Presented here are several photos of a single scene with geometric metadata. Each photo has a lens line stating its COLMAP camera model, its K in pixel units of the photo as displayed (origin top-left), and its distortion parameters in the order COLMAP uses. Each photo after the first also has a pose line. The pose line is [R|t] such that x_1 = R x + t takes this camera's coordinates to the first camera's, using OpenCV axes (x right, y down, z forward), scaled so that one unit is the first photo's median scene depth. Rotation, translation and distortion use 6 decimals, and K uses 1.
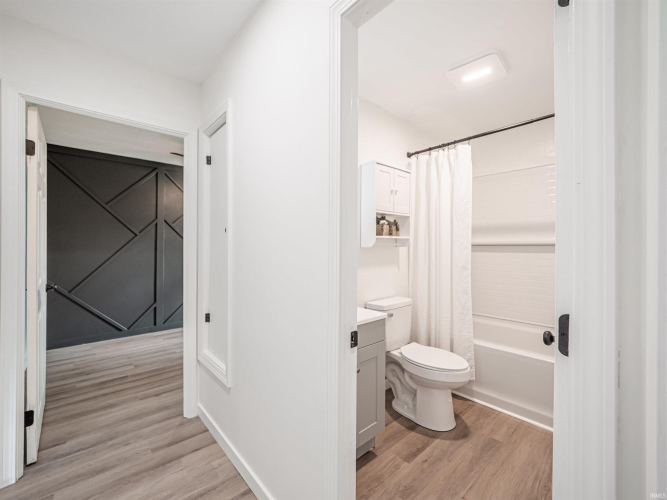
lens RADIAL K [[283.5, 0, 329.9], [0, 283.5, 247.0], [0, 0, 1]] dist [-0.003896, -0.002461]
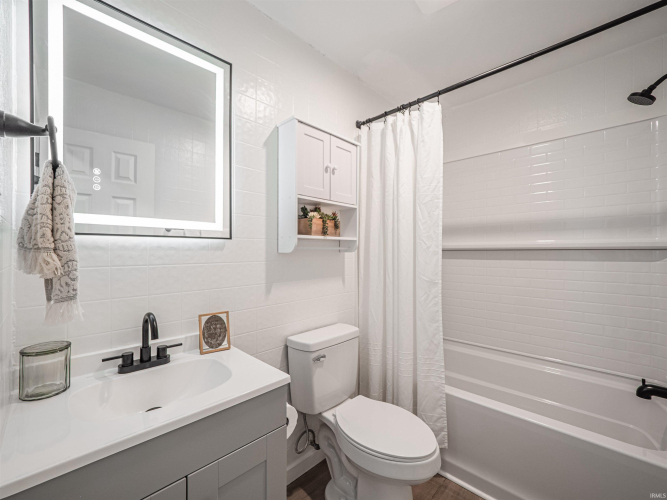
lens RADIAL K [[283.5, 0, 331.3], [0, 283.5, 250.8], [0, 0, 1]] dist [-0.003896, -0.002461]
pose [[0.996459, 0.000180, 0.084085, 0.170253], [0.000331, 0.999982, -0.006072, 0.000258], [-0.084085, 0.006078, 0.996440, 0.330502]]
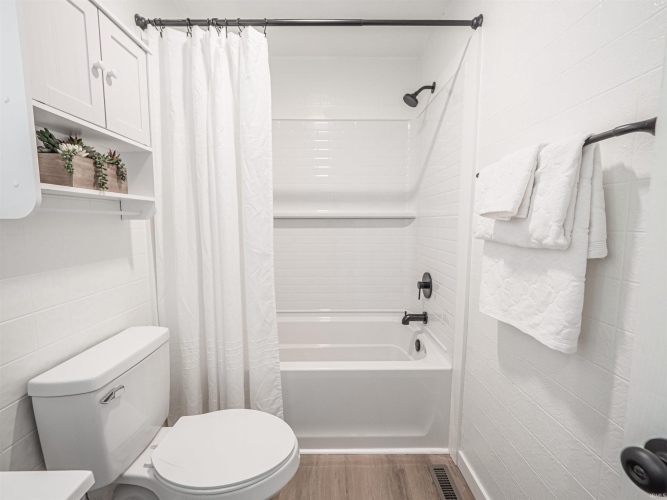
lens RADIAL K [[283.5, 0, 333.4], [0, 283.5, 250.8], [0, 0, 1]] dist [-0.003896, -0.002461]
pose [[0.650256, -0.077538, 0.755748, 0.121233], [0.002656, 0.995004, 0.099800, 0.005716], [-0.759711, -0.062888, 0.647213, 0.495876]]
